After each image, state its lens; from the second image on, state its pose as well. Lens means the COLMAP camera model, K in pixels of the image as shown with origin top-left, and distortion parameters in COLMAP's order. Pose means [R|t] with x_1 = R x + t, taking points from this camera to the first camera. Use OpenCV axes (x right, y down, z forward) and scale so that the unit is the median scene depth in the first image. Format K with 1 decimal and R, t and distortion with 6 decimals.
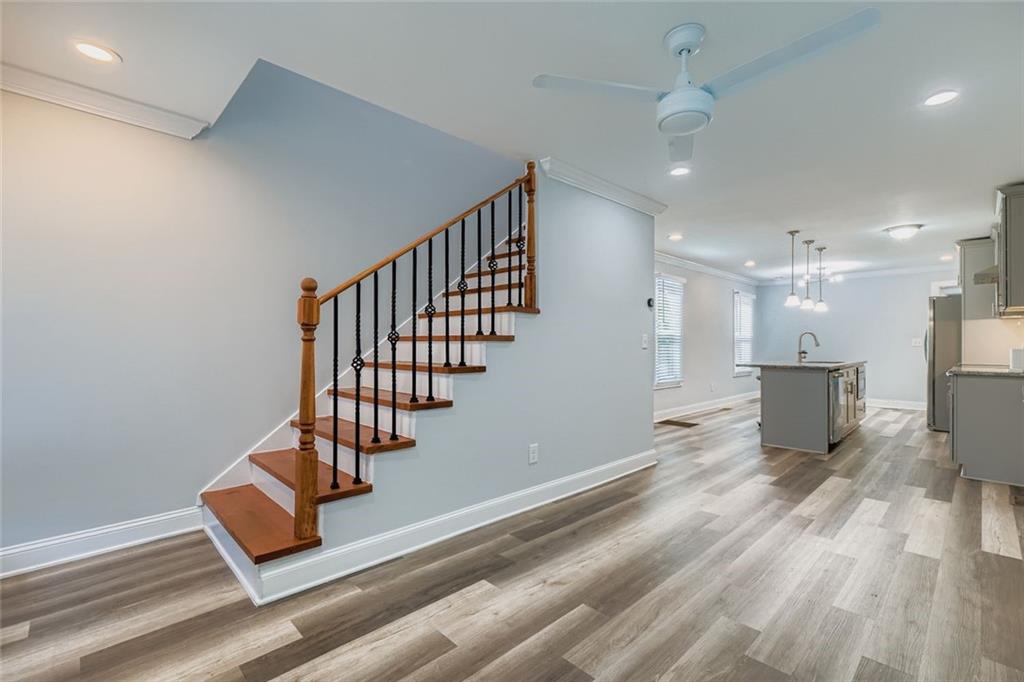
lens RADIAL K [[450.0, 0, 514.0], [0, 450.0, 342.9], [0, 0, 1]] dist [0.000011, -0.000079]
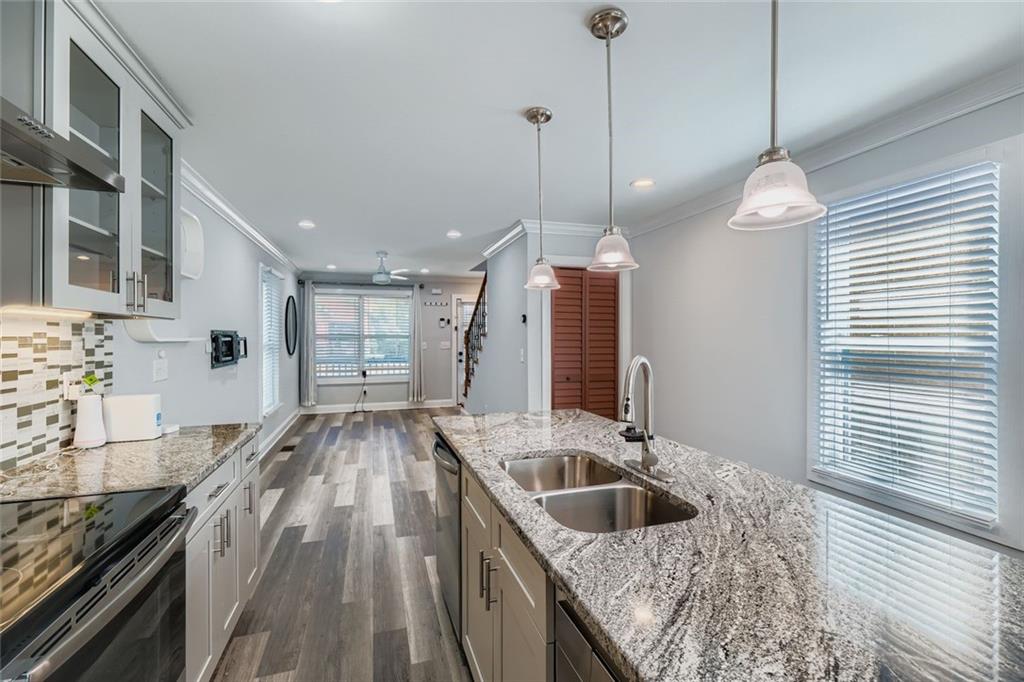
lens RADIAL K [[450.0, 0, 509.5], [0, 450.0, 335.2], [0, 0, 1]] dist [0.000011, -0.000079]
pose [[-0.455050, 0.000539, -0.890466, 1.014654], [0.002283, 0.999997, -0.000562, -0.042277], [0.890463, -0.002288, -0.455050, 1.179535]]
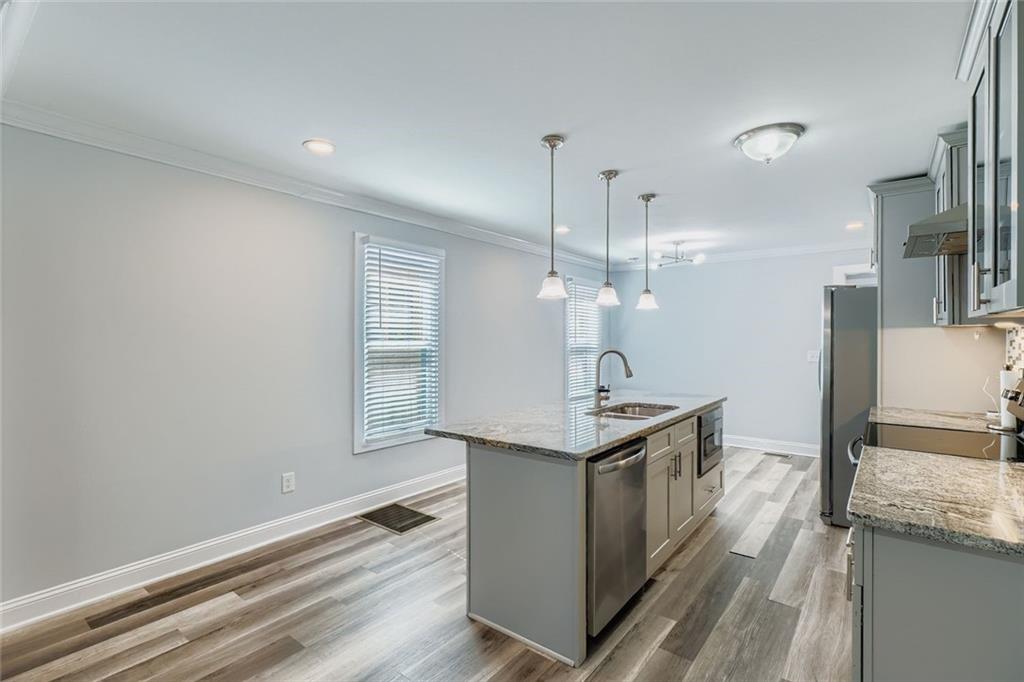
lens RADIAL K [[470.3, 0, 504.1], [0, 470.3, 340.9], [0, 0, 1]] dist [0.001424, 0.000484]
pose [[0.992644, -0.000858, 0.121065, 0.523980], [-0.000162, 0.999965, 0.008413, -0.044236], [-0.121068, -0.008371, 0.992609, 0.536495]]
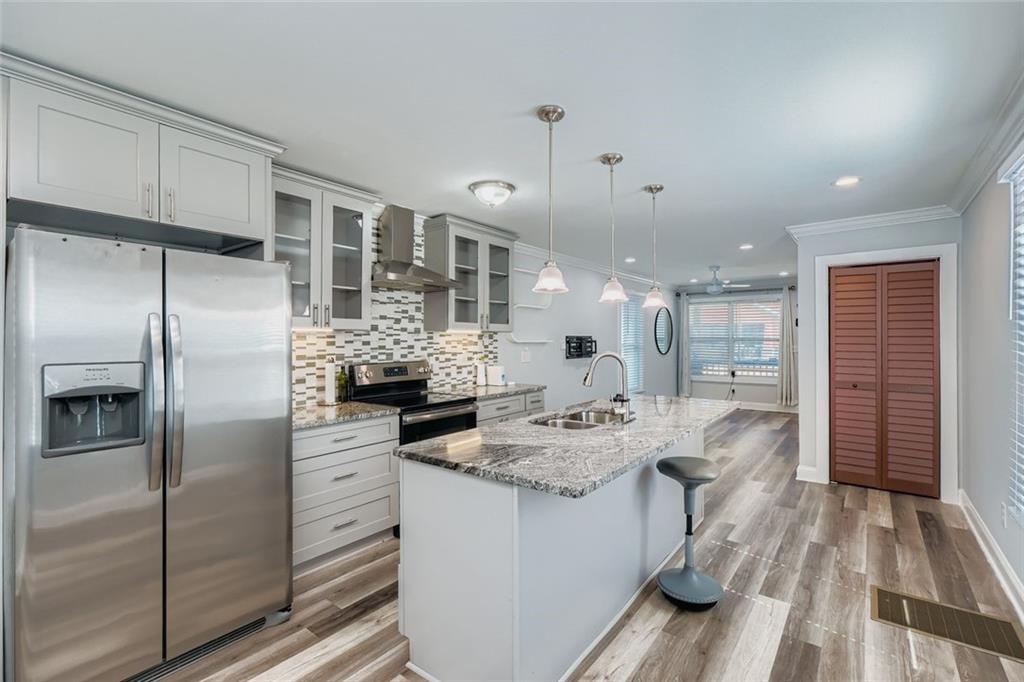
lens RADIAL K [[450.0, 0, 511.4], [0, 450.0, 337.3], [0, 0, 1]] dist [0.000011, -0.000079]
pose [[-0.991681, 0.003042, -0.128684, 0.900797], [0.003697, 0.999981, -0.004856, -0.043037], [0.128667, -0.005291, -0.991674, 1.590035]]
